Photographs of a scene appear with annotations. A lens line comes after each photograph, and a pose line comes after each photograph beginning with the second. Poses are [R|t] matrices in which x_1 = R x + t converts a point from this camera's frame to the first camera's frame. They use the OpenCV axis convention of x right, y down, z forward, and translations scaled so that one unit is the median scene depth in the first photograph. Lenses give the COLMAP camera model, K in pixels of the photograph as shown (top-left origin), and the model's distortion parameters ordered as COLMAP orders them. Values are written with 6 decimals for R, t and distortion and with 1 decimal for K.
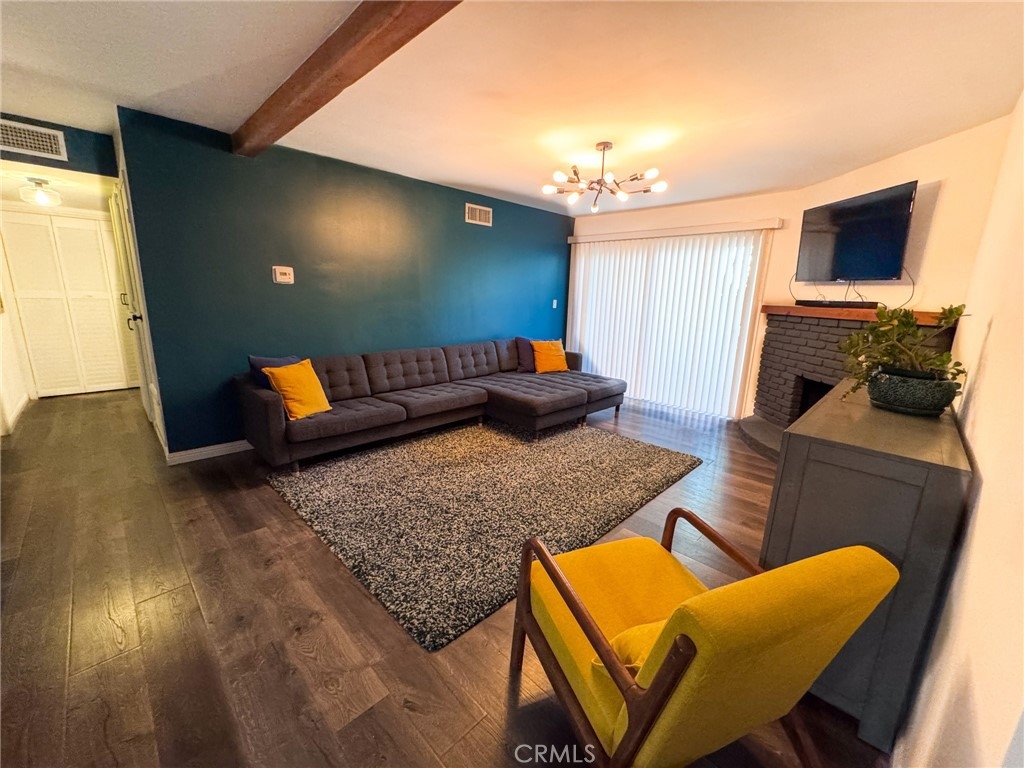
lens RADIAL K [[408.7, 0, 511.3], [0, 408.7, 383.1], [0, 0, 1]] dist [-0.003823, -0.000037]
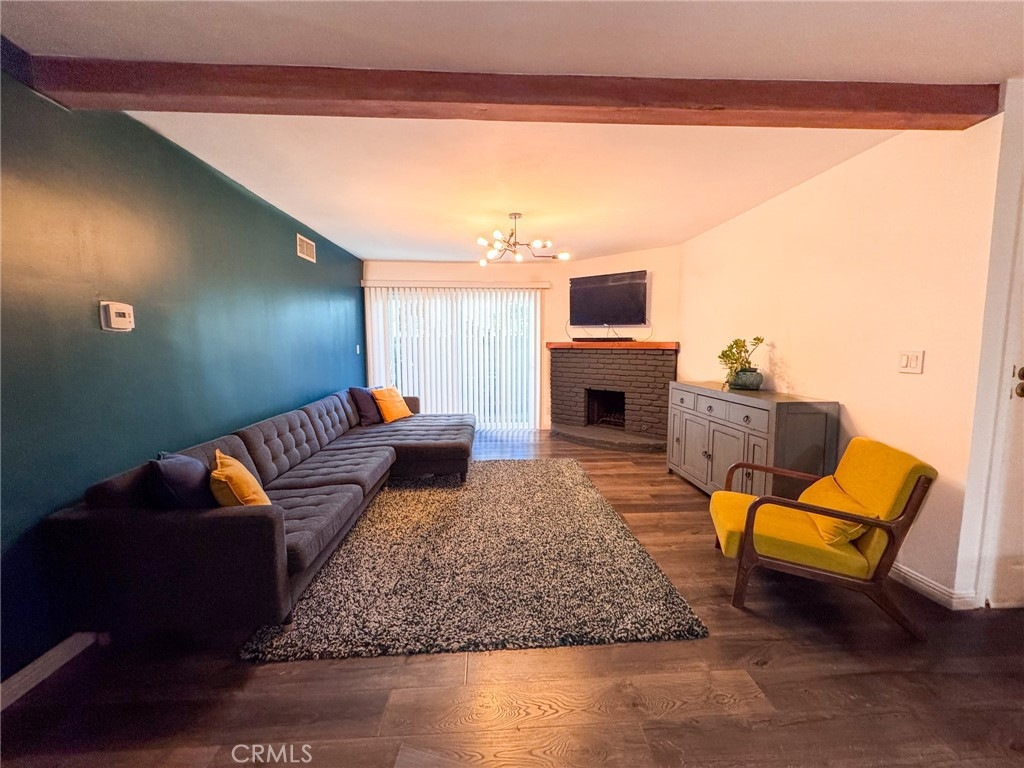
lens RADIAL K [[408.7, 0, 512.3], [0, 408.7, 382.8], [0, 0, 1]] dist [-0.003823, -0.000037]
pose [[0.667126, -0.106012, 0.737363, -0.595274], [0.180842, 0.983260, -0.022251, -0.058758], [-0.722661, 0.148190, 0.675130, 0.220489]]
